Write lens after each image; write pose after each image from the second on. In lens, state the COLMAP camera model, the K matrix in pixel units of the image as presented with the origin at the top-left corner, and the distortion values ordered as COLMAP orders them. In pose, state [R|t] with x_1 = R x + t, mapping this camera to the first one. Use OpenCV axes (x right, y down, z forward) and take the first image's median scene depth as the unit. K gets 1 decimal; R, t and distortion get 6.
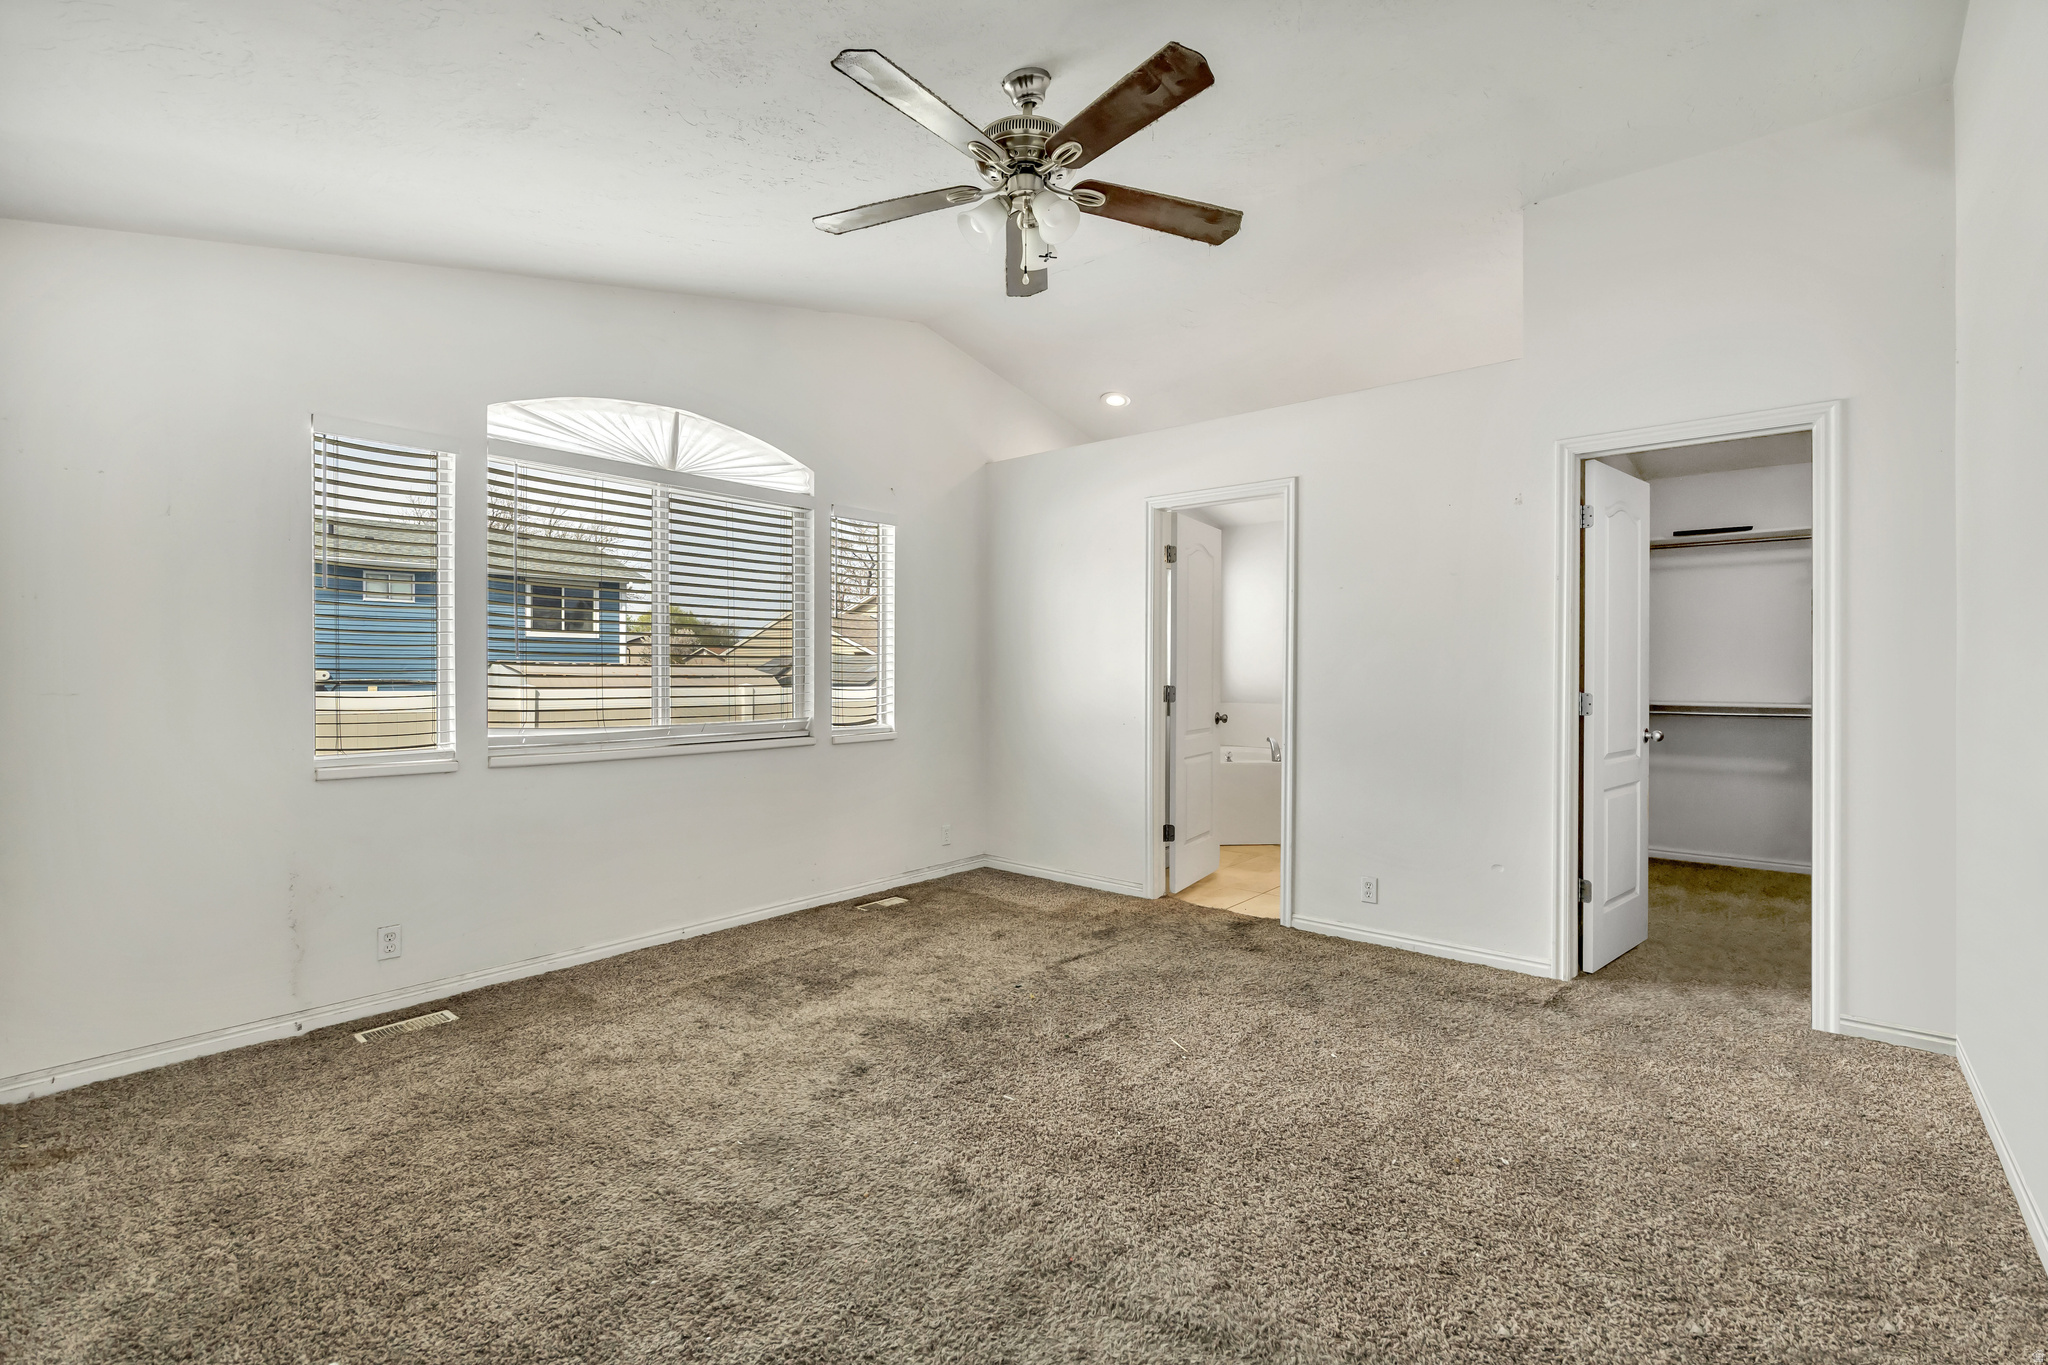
lens RADIAL K [[906.1, 0, 1027.1], [0, 906.1, 672.4], [0, 0, 1]] dist [-0.013036, 0.000323]
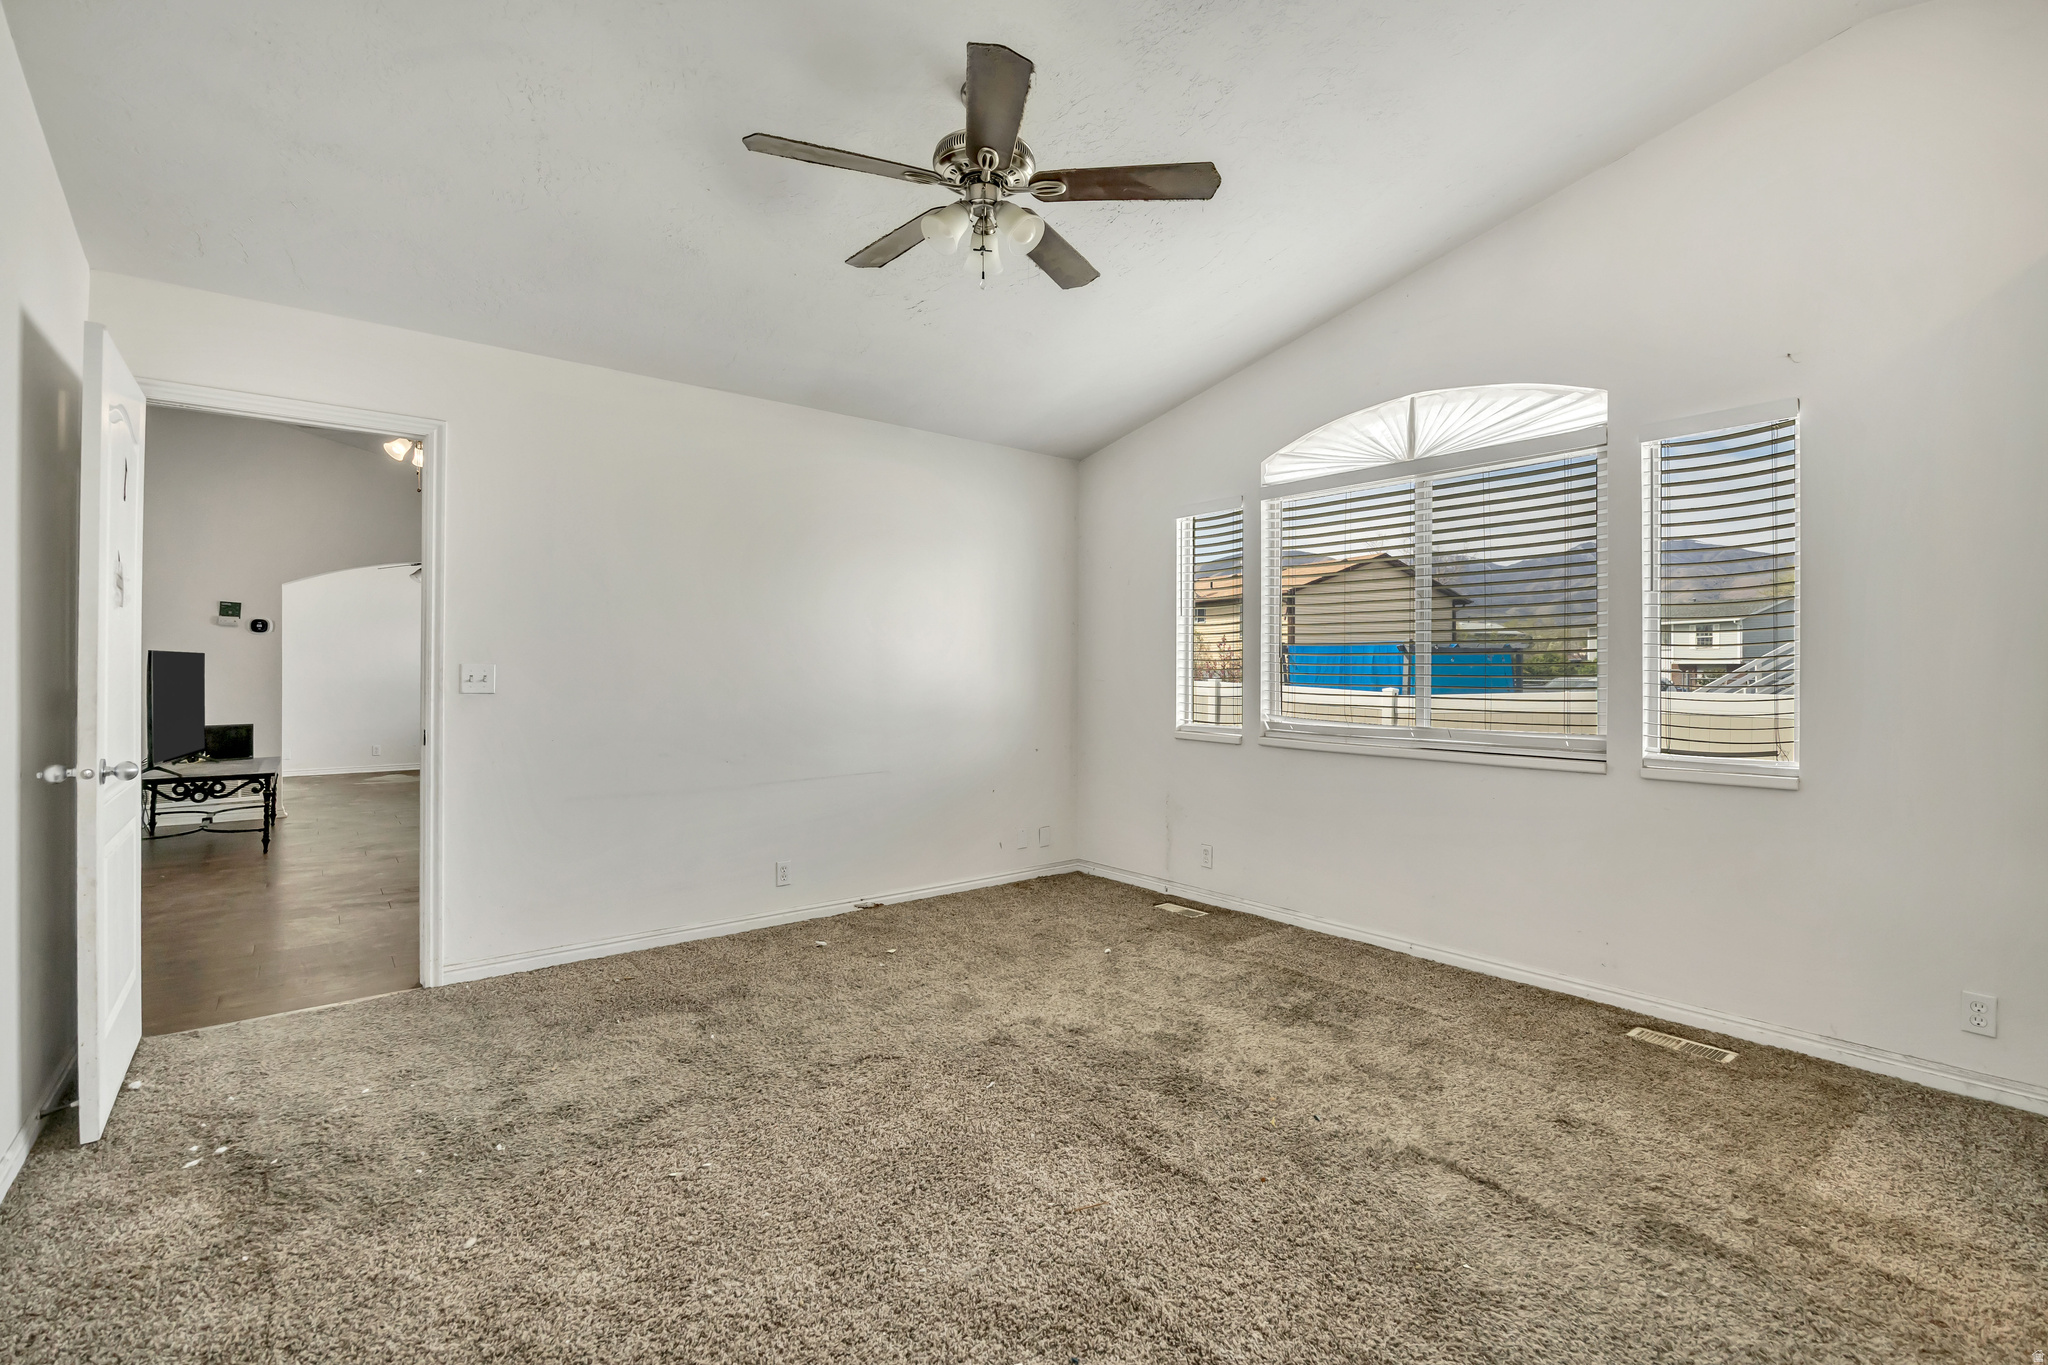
lens RADIAL K [[898.8, 0, 1016.5], [0, 898.8, 659.3], [0, 0, 1]] dist [0.001084, 0.000068]
pose [[-0.197856, -0.015388, -0.980110, 0.673260], [-0.003690, 0.999881, -0.014954, 0.003351], [0.980224, 0.000658, -0.197890, 0.845856]]
